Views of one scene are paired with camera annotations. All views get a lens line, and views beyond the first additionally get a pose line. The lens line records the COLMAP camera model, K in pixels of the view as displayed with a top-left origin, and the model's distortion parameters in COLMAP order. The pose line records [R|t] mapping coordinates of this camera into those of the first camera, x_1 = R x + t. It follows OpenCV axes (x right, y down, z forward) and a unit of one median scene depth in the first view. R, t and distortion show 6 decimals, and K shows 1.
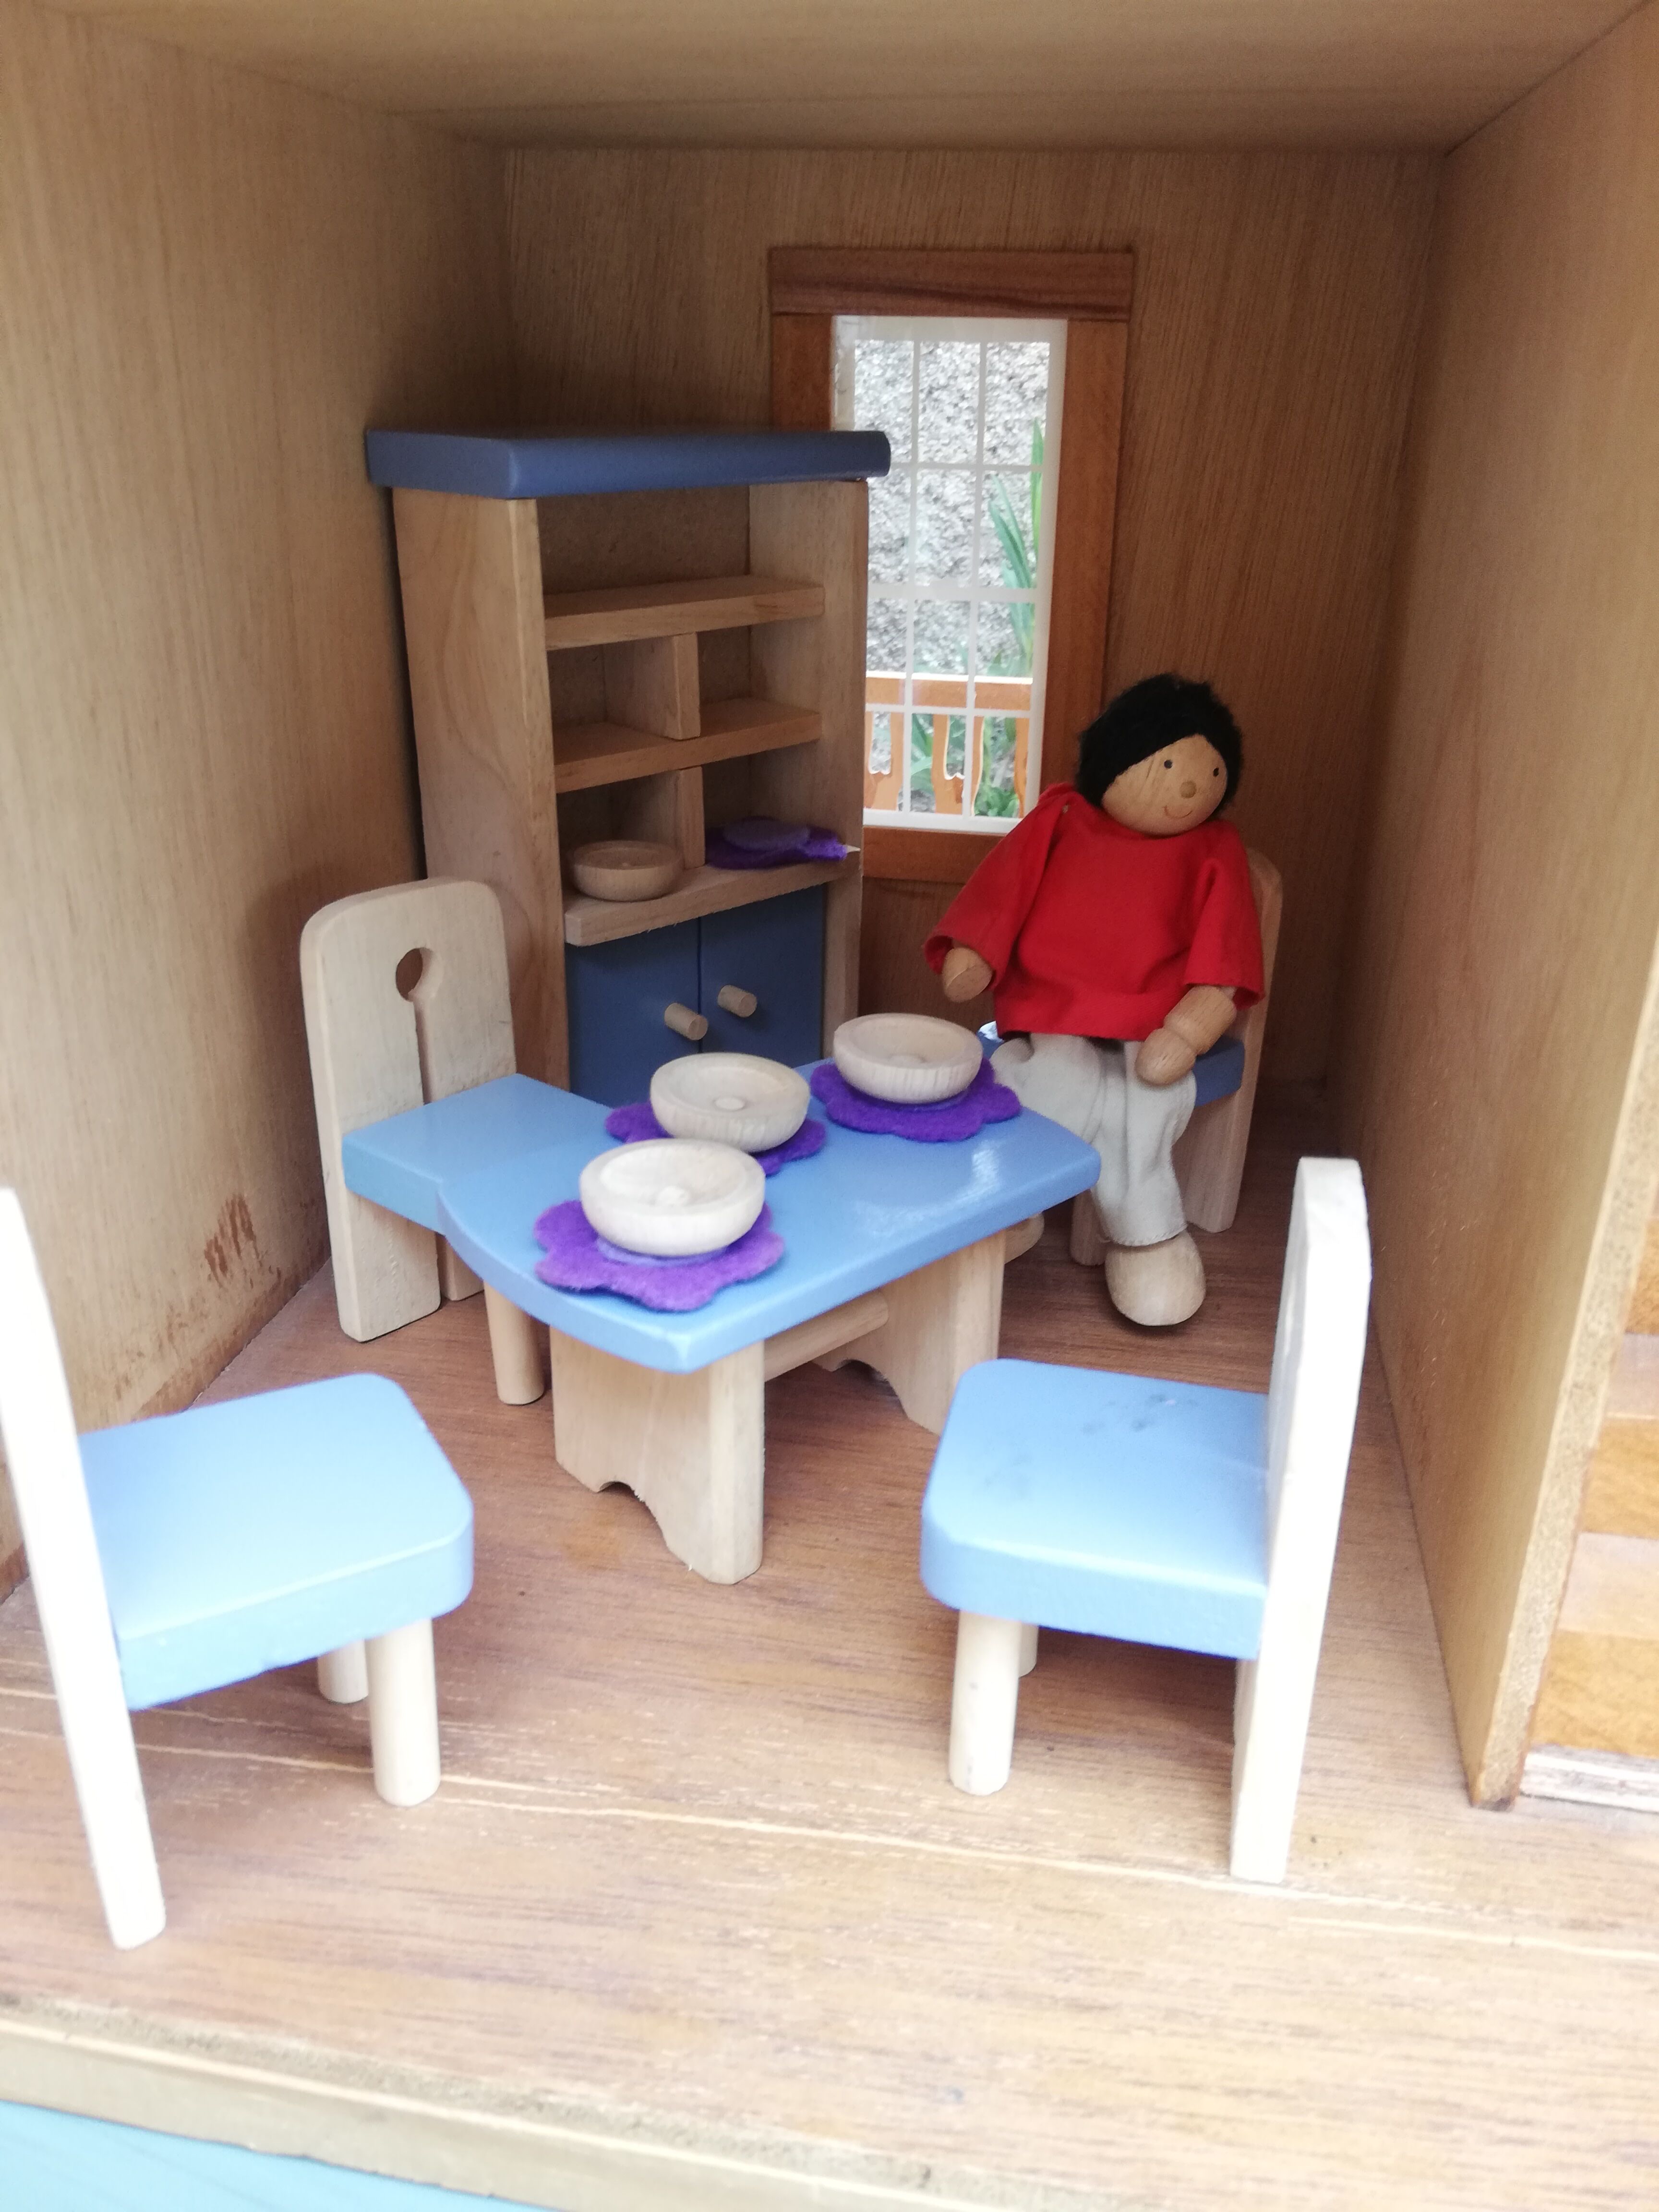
lens RADIAL K [[1706.7, 0, 828.7], [0, 1706.7, 1128.1], [0, 0, 1]] dist [0.065353, -0.115767]
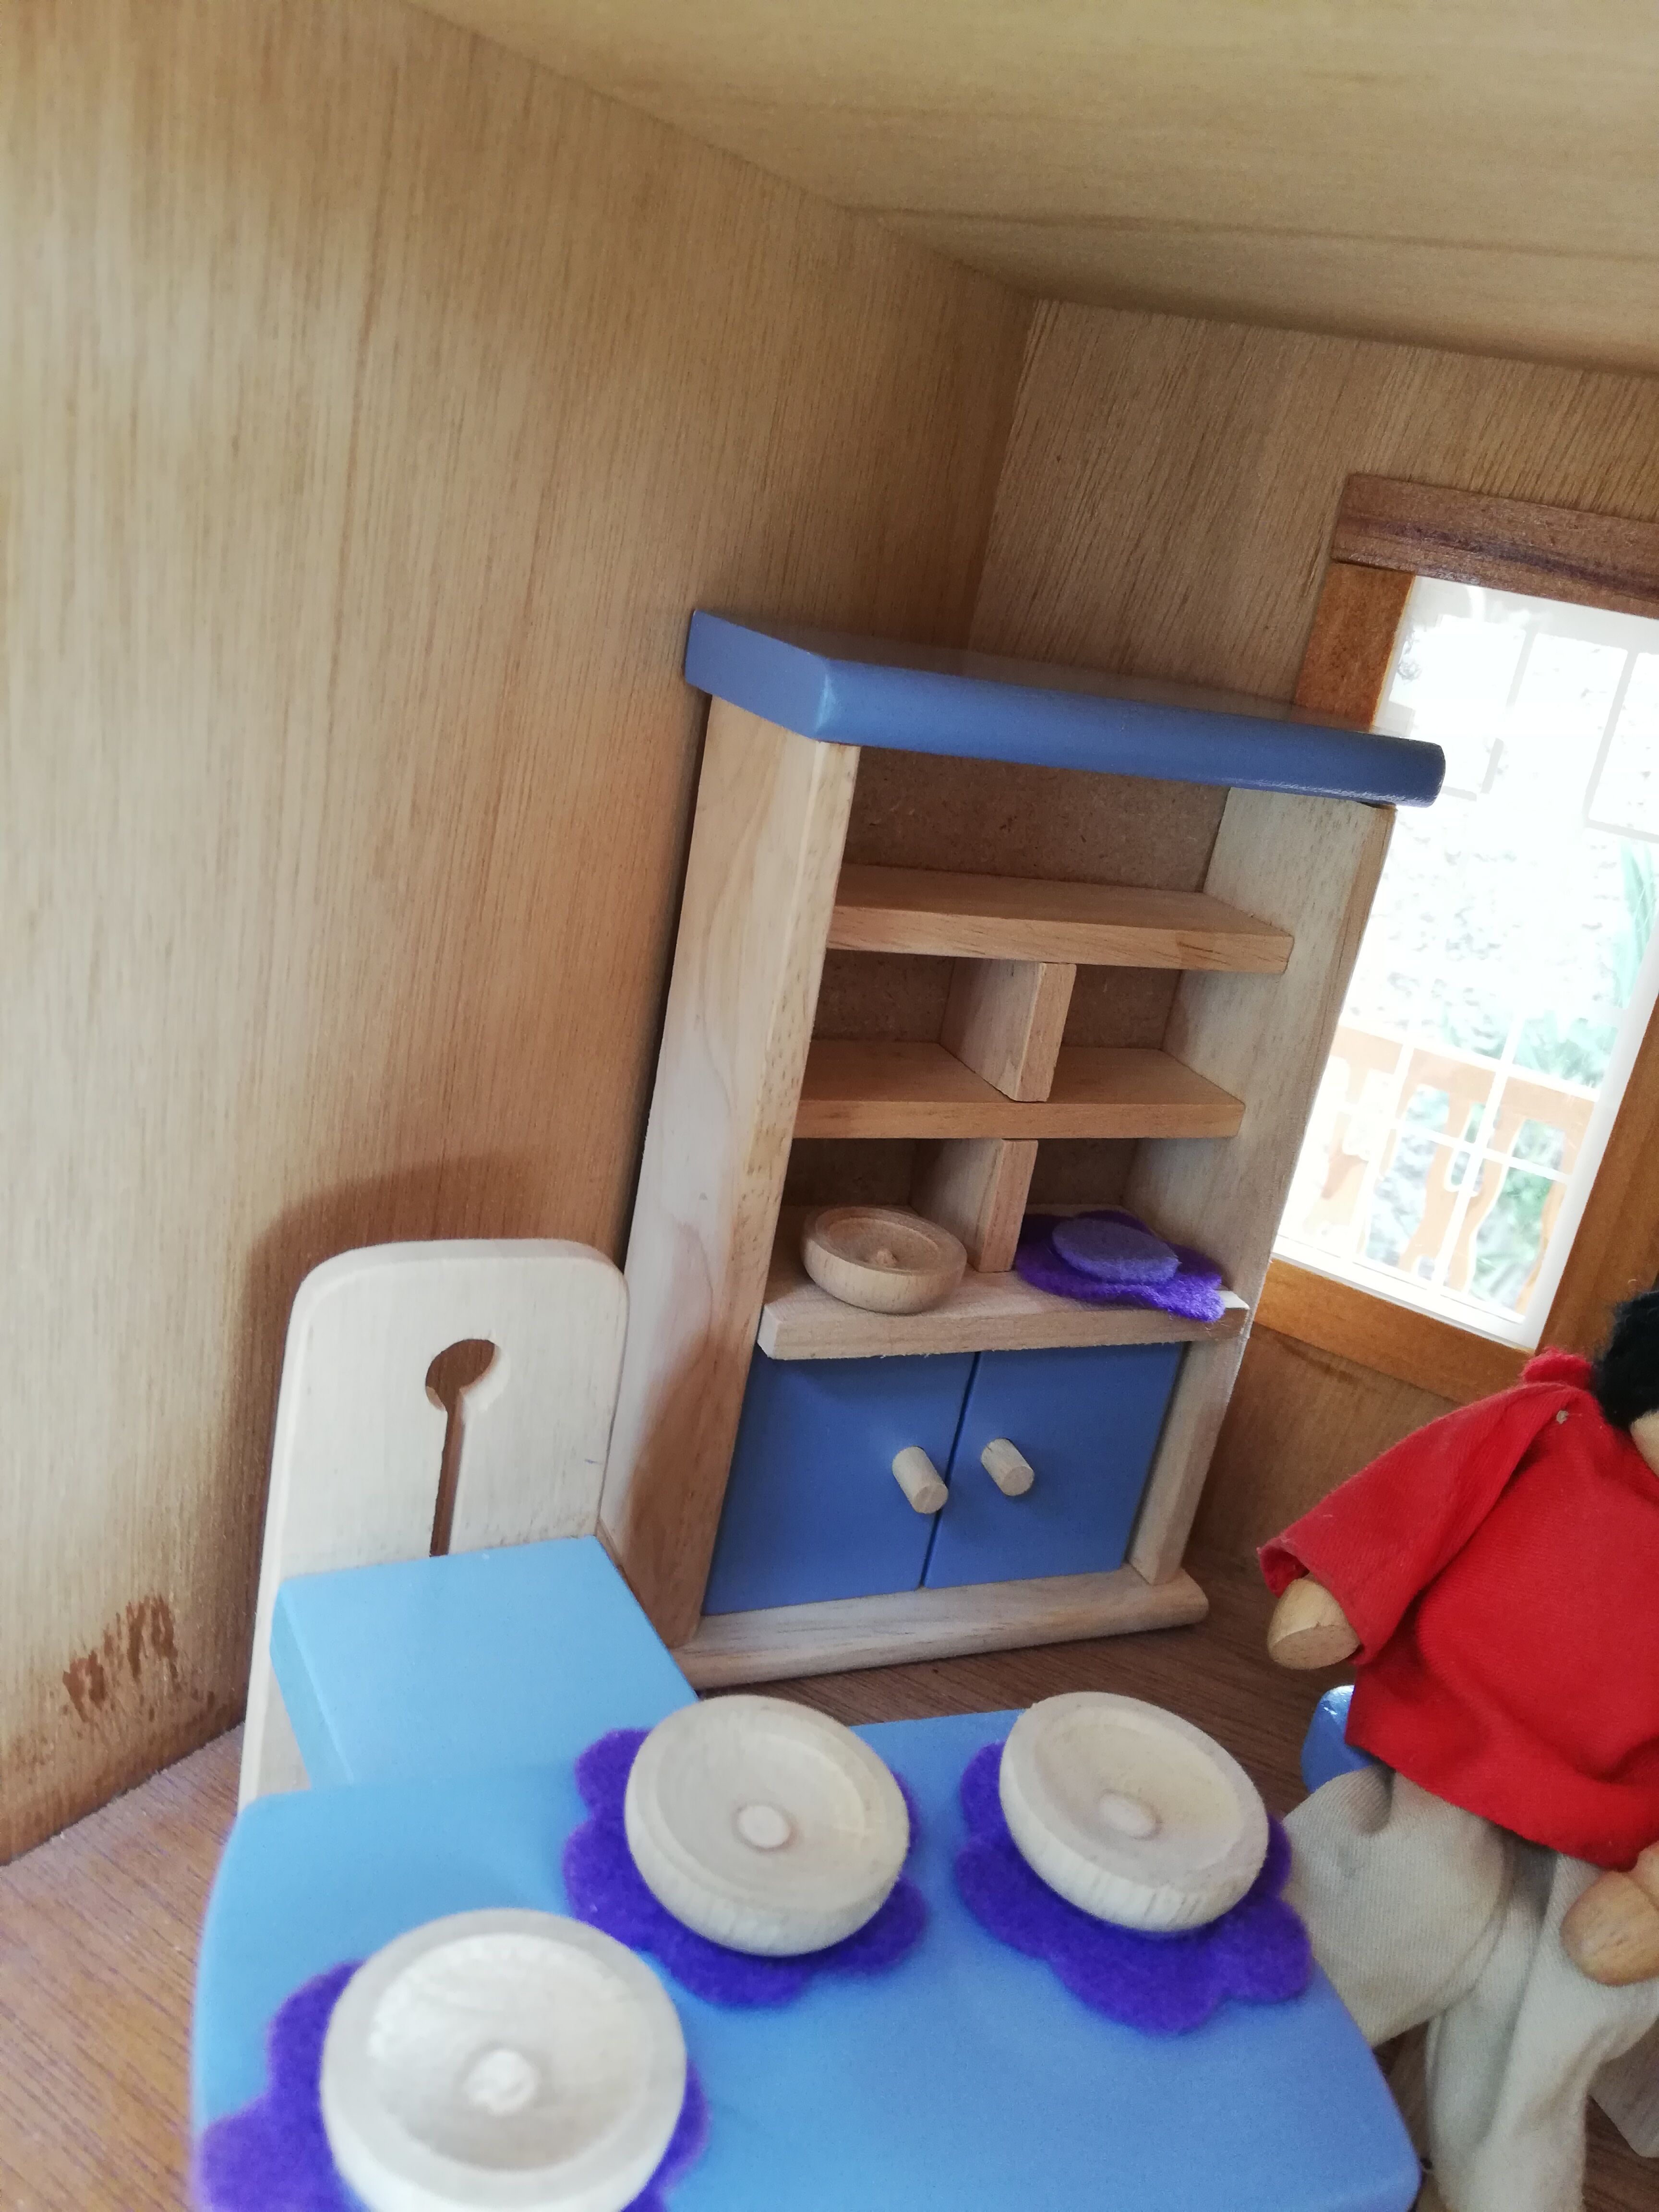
lens RADIAL K [[1706.7, 0, 816.4], [0, 1706.7, 1102.3], [0, 0, 1]] dist [0.065353, -0.115767]
pose [[0.917224, 0.265084, -0.297373, 0.047149], [-0.298840, 0.951461, -0.073598, -0.155161], [0.263430, 0.156373, 0.951920, 0.326682]]
